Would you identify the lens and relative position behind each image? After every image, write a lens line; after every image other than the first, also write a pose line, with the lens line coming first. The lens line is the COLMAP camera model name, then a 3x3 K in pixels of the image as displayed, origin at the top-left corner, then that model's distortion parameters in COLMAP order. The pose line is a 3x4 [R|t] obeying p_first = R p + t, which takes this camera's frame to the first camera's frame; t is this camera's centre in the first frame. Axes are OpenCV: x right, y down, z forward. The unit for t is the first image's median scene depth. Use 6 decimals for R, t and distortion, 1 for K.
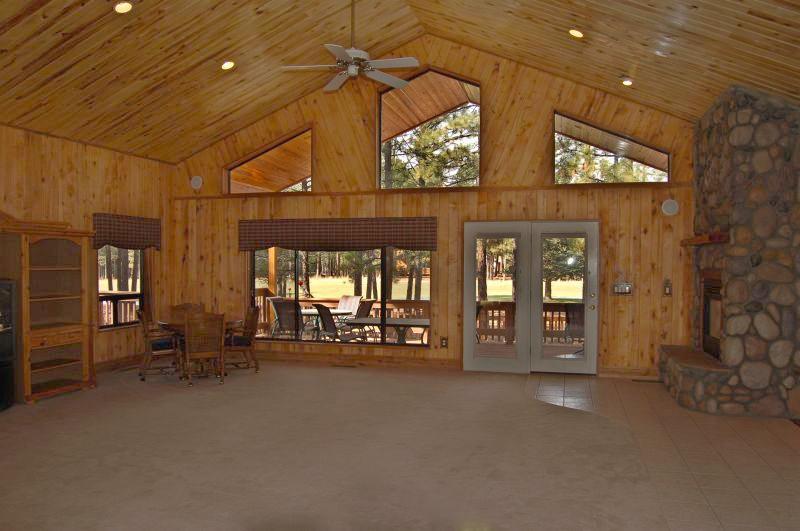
lens RADIAL K [[626.8, 0, 396.8], [0, 626.8, 276.4], [0, 0, 1]] dist [-0.082007, 0.015075]
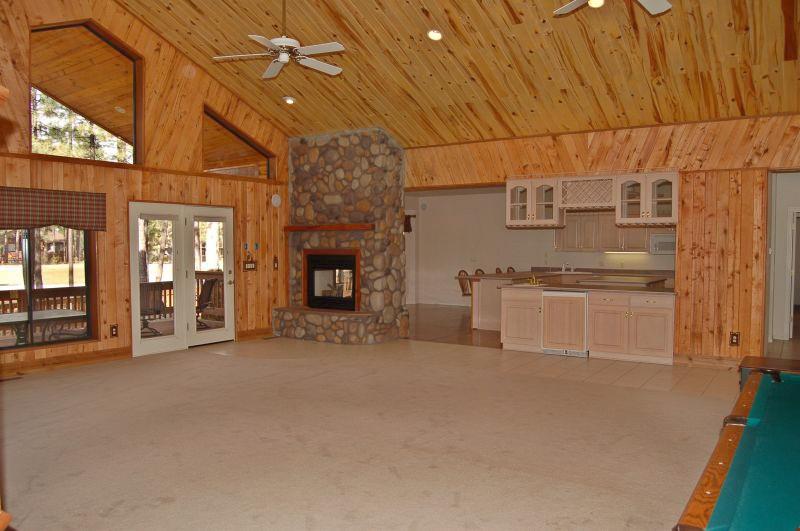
lens RADIAL K [[626.8, 0, 396.8], [0, 626.8, 276.4], [0, 0, 1]] dist [-0.082007, 0.015075]
pose [[0.319609, -0.048409, 0.946312, -0.698498], [0.022151, 0.998803, 0.043613, -0.005337], [-0.947291, 0.007023, 0.320298, 0.342220]]
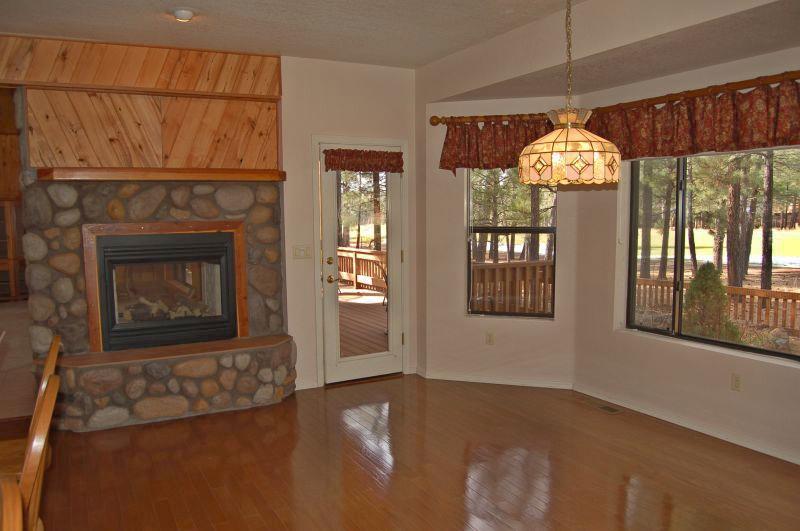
lens RADIAL K [[626.8, 0, 396.8], [0, 626.8, 276.4], [0, 0, 1]] dist [-0.082007, 0.015075]
pose [[0.677146, 0.062621, -0.733180, 1.062740], [-0.005342, 0.996764, 0.080200, -0.002654], [0.735830, -0.050391, 0.675289, 0.552718]]
